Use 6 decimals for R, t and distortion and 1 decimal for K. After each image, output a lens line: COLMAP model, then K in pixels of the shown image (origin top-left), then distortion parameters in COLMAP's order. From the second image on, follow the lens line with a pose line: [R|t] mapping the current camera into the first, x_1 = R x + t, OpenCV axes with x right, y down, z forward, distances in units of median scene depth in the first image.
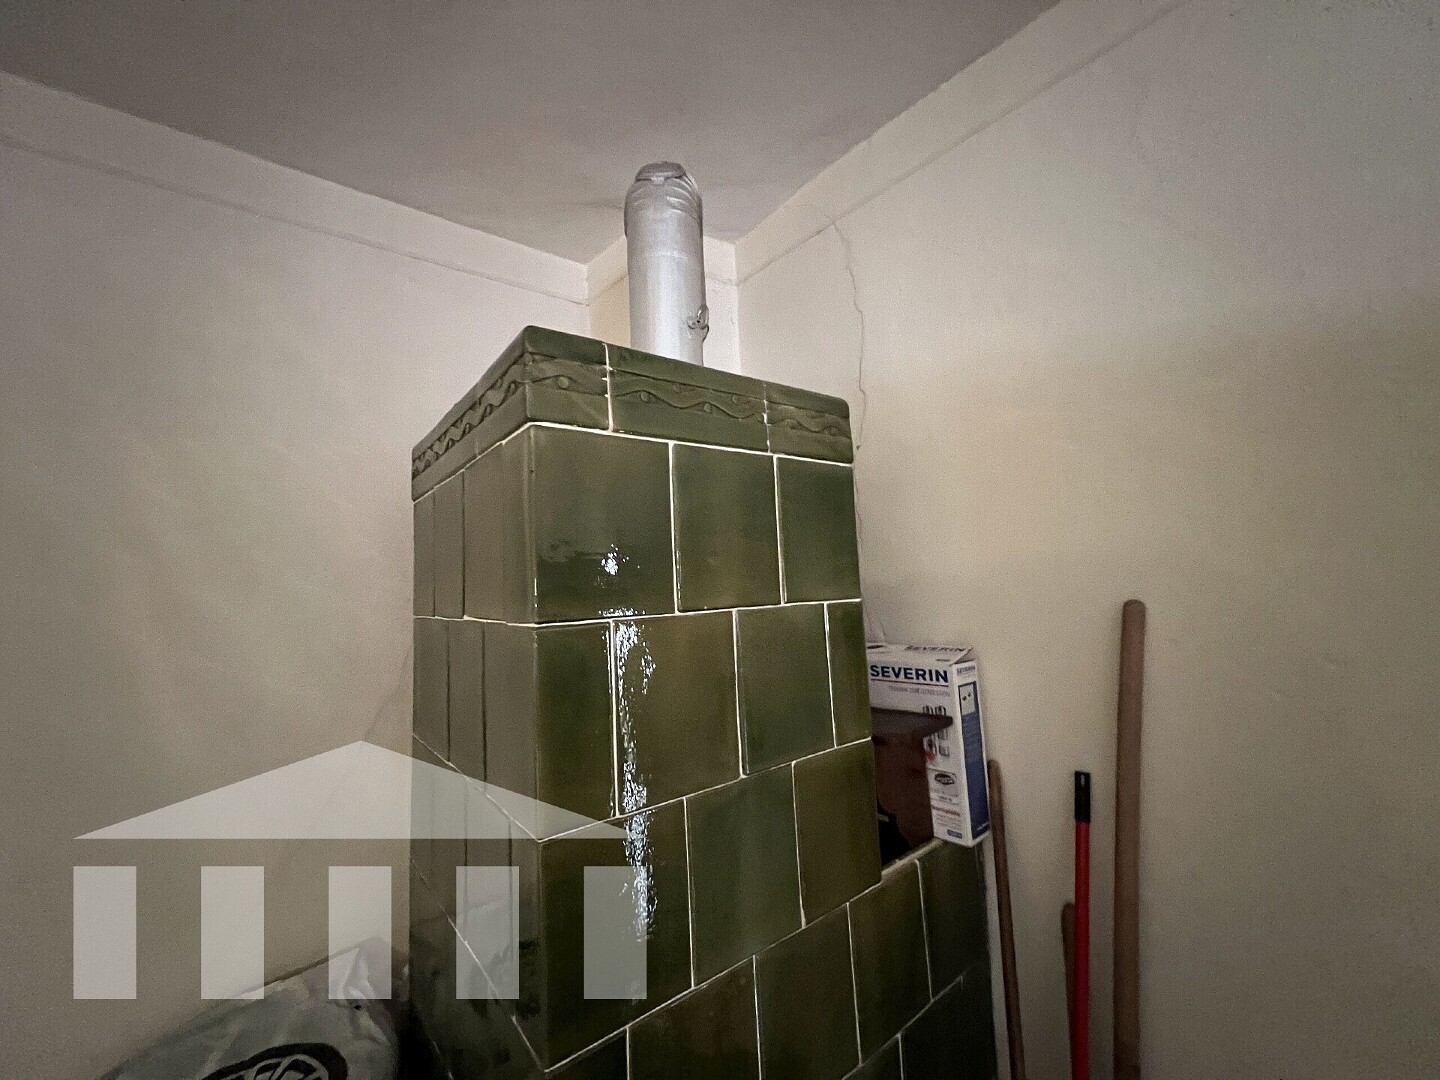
lens RADIAL K [[577.0, 0, 719.8], [0, 577.0, 539.4], [0, 0, 1]] dist [-0.004244, 0.000100]
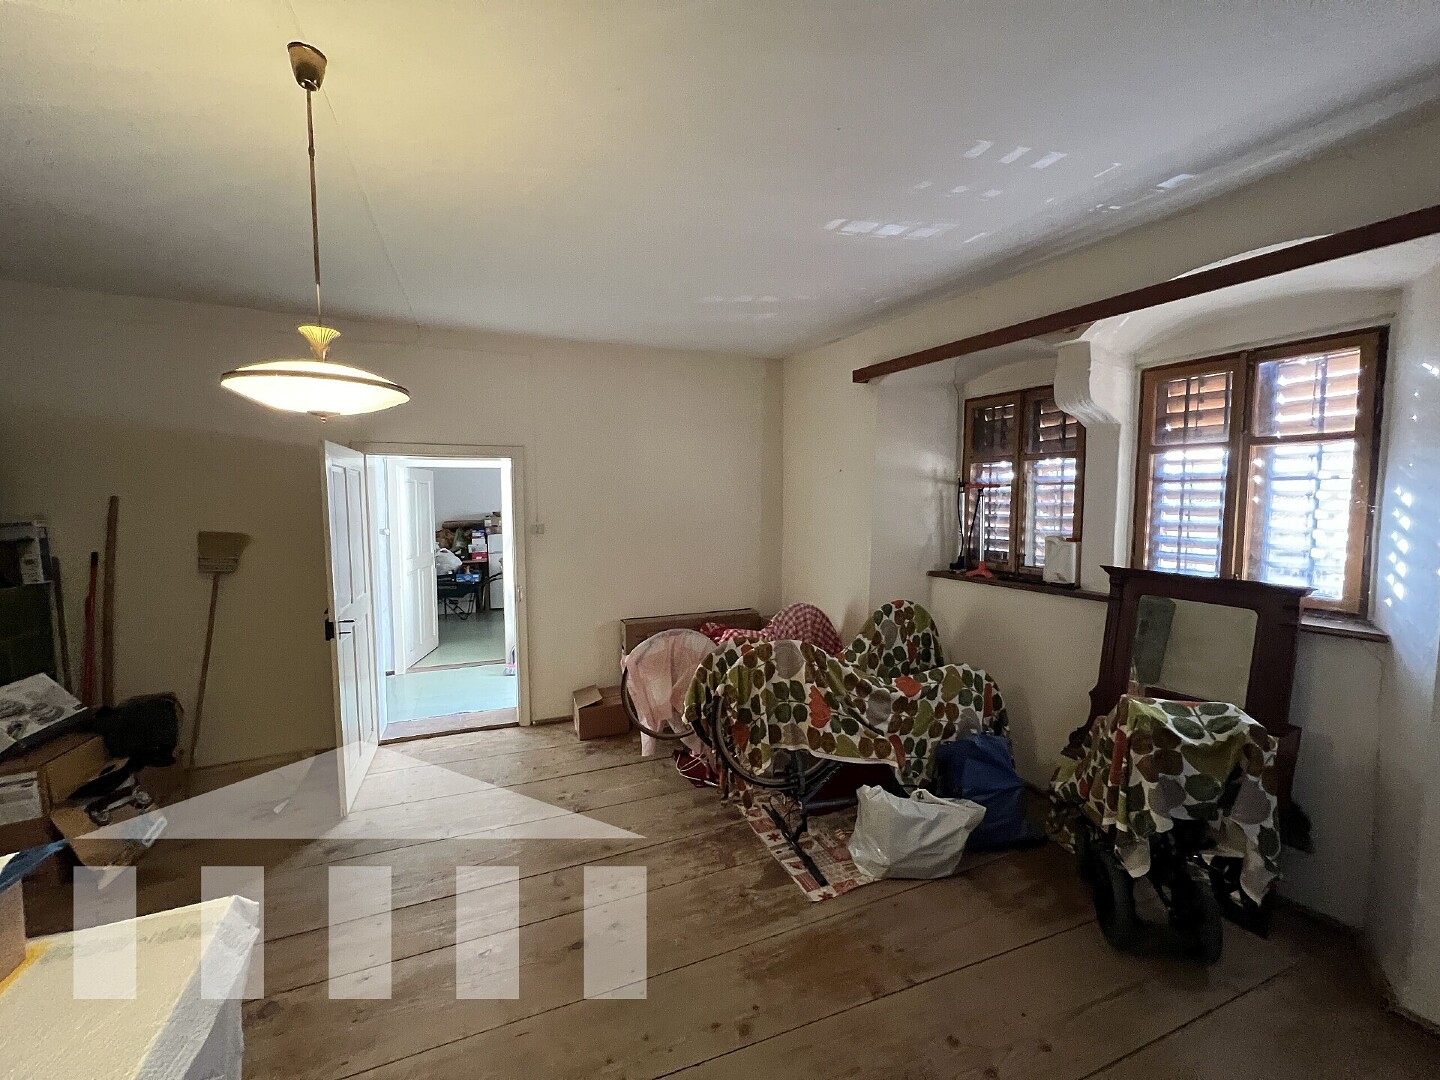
lens RADIAL K [[577.0, 0, 717.9], [0, 577.0, 535.7], [0, 0, 1]] dist [-0.004244, 0.000100]
pose [[0.284431, -0.035003, 0.958057, -1.229026], [-0.082487, 0.994734, 0.060832, -0.129637], [-0.955141, -0.096330, 0.280046, -2.743052]]
